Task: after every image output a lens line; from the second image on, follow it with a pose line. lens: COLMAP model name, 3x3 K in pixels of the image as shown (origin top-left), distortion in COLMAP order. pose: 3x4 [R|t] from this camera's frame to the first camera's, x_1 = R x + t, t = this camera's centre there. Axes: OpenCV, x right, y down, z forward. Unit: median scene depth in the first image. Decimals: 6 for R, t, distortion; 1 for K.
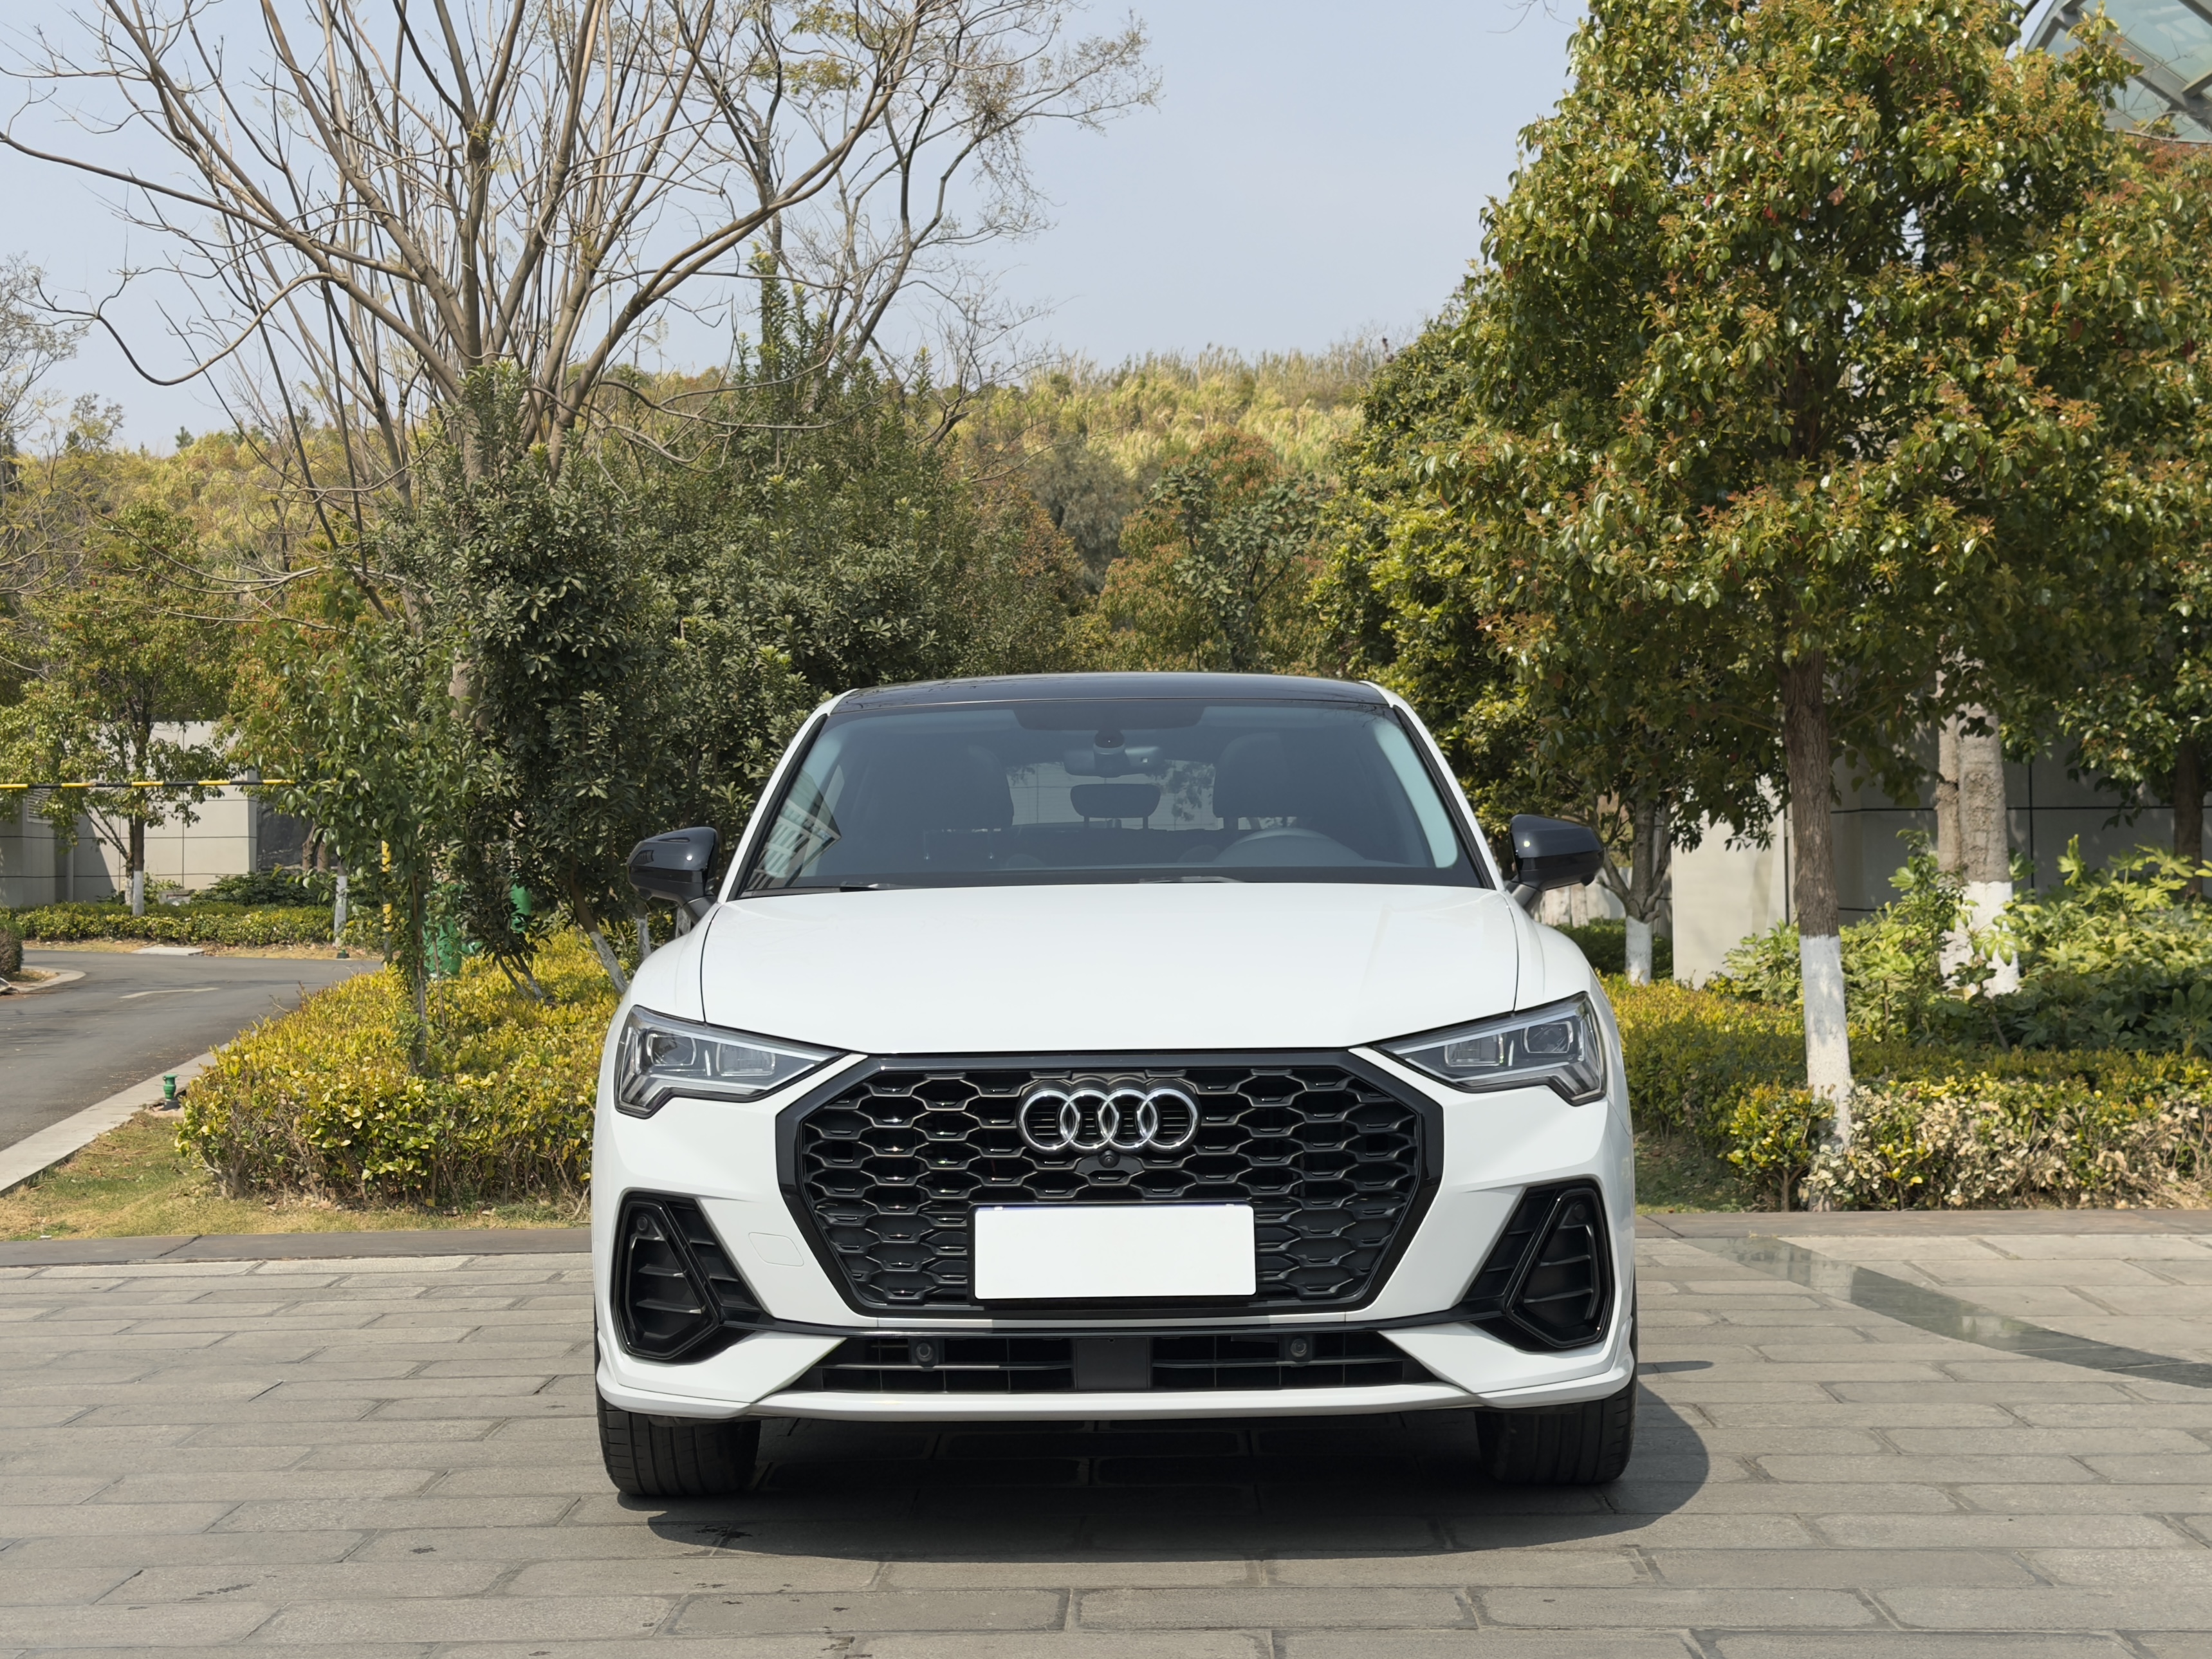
lens RADIAL K [[3071.4, 0, 1105.1], [0, 3071.4, 827.6], [0, 0, 1]] dist [0.211867, 0.000000]
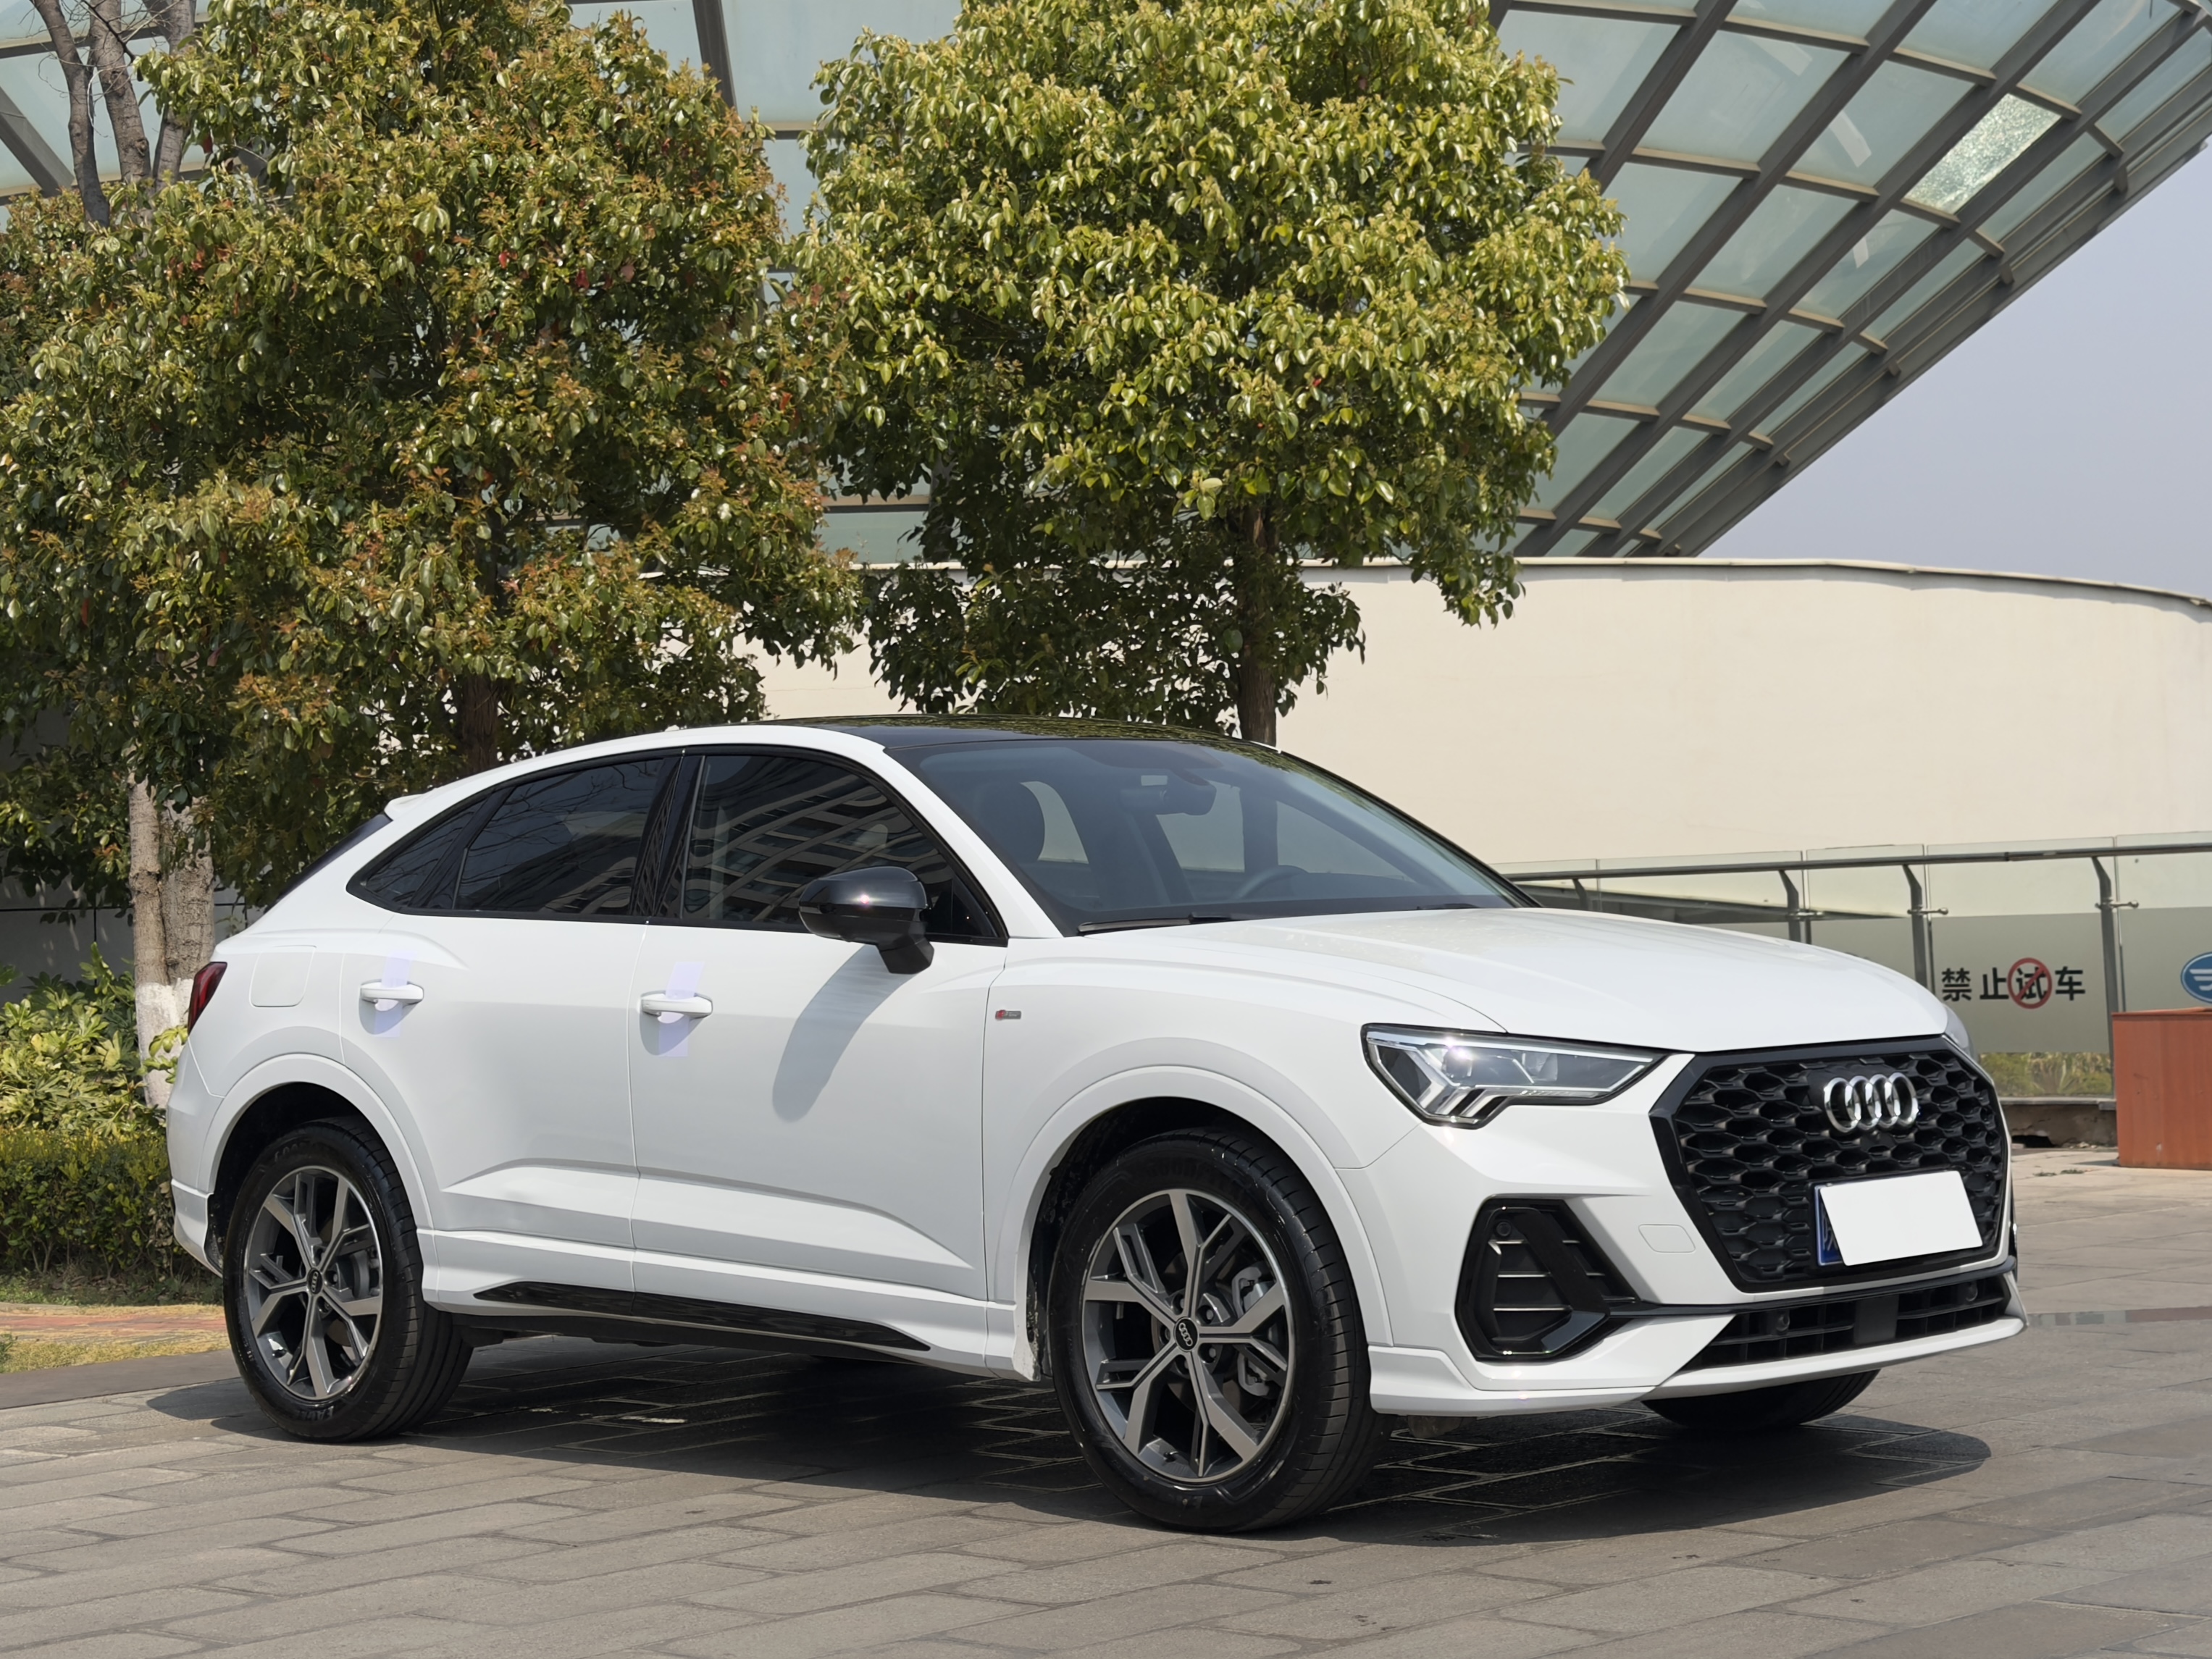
lens RADIAL K [[3340.7, 0, 1120.8], [0, 3340.7, 813.2], [0, 0, 1]] dist [0.019342, 0.000000]
pose [[0.800572, -0.001523, 0.599234, -0.935696], [0.023398, 0.999314, -0.028720, 0.019760], [-0.598779, 0.037013, 0.800058, 0.193507]]
